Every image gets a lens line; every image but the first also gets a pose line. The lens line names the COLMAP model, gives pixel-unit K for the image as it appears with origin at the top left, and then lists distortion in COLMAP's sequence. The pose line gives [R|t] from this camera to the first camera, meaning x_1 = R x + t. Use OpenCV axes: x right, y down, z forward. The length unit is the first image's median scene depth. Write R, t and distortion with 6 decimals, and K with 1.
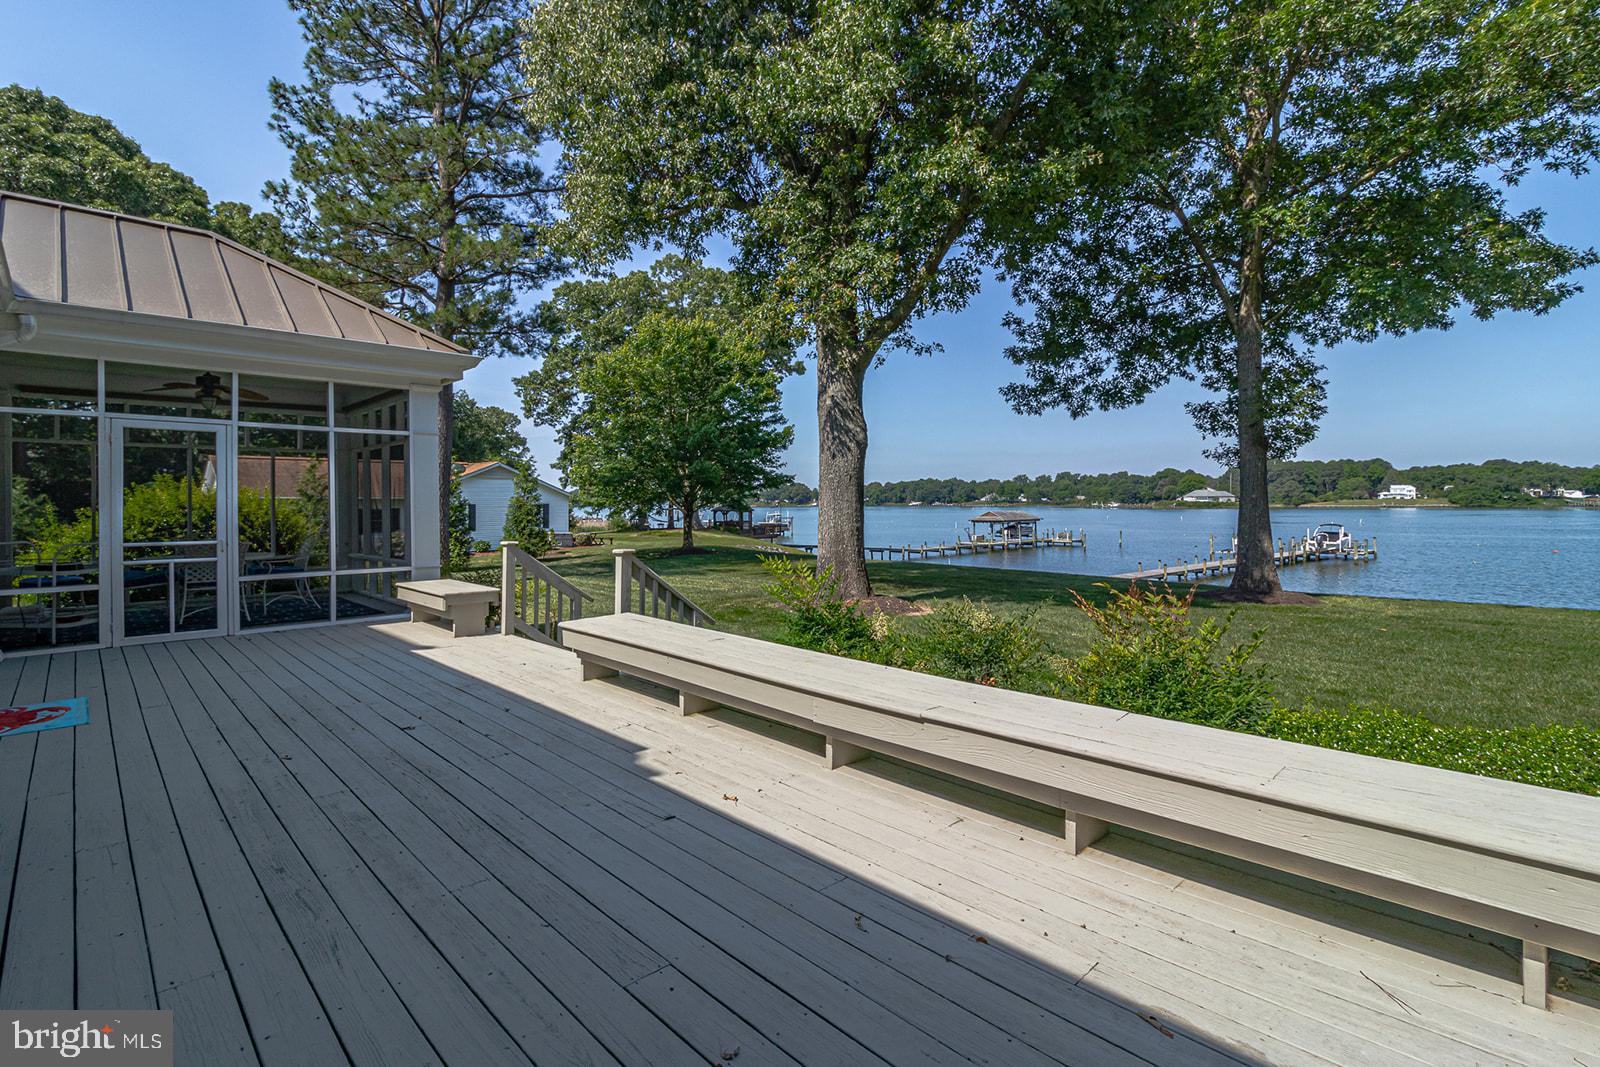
lens RADIAL K [[744.1, 0, 808.6], [0, 744.1, 505.3], [0, 0, 1]] dist [0.003326, 0.000278]
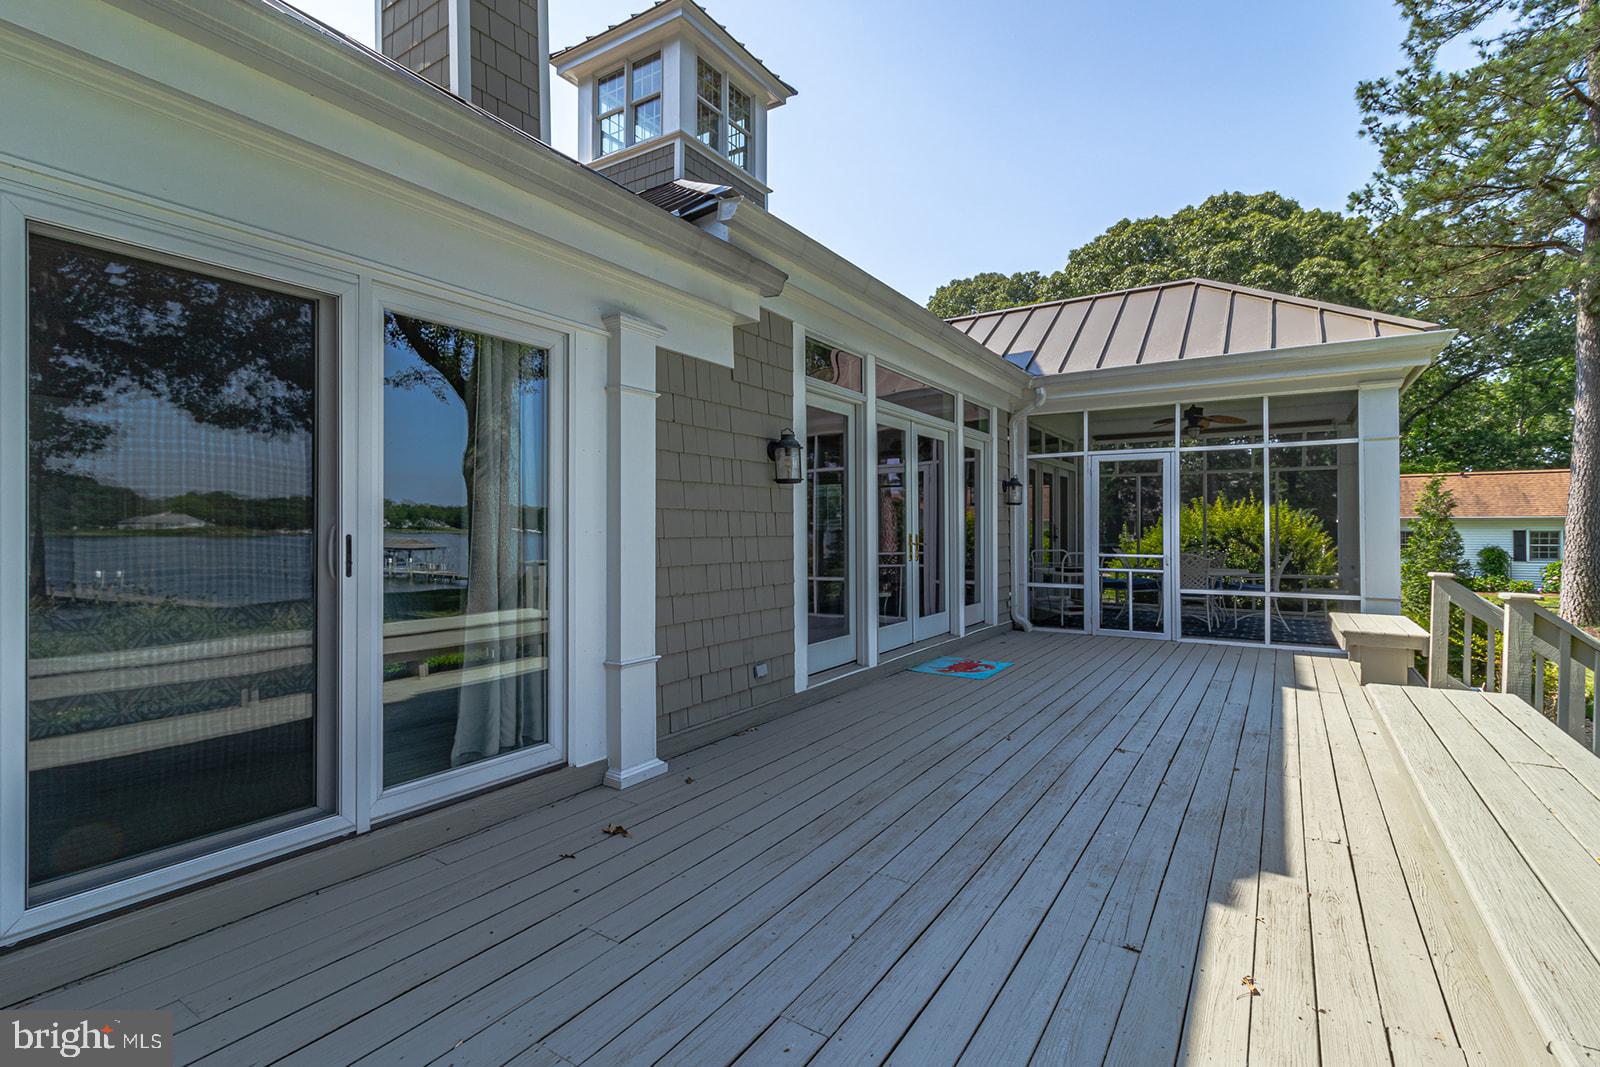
lens RADIAL K [[744.1, 0, 801.1], [0, 744.1, 531.5], [0, 0, 1]] dist [0.003326, 0.000278]
pose [[0.222667, 0.010560, -0.974837, 0.181956], [-0.003295, 0.999944, 0.010079, 0.001980], [0.974889, 0.000968, 0.222689, 0.211764]]
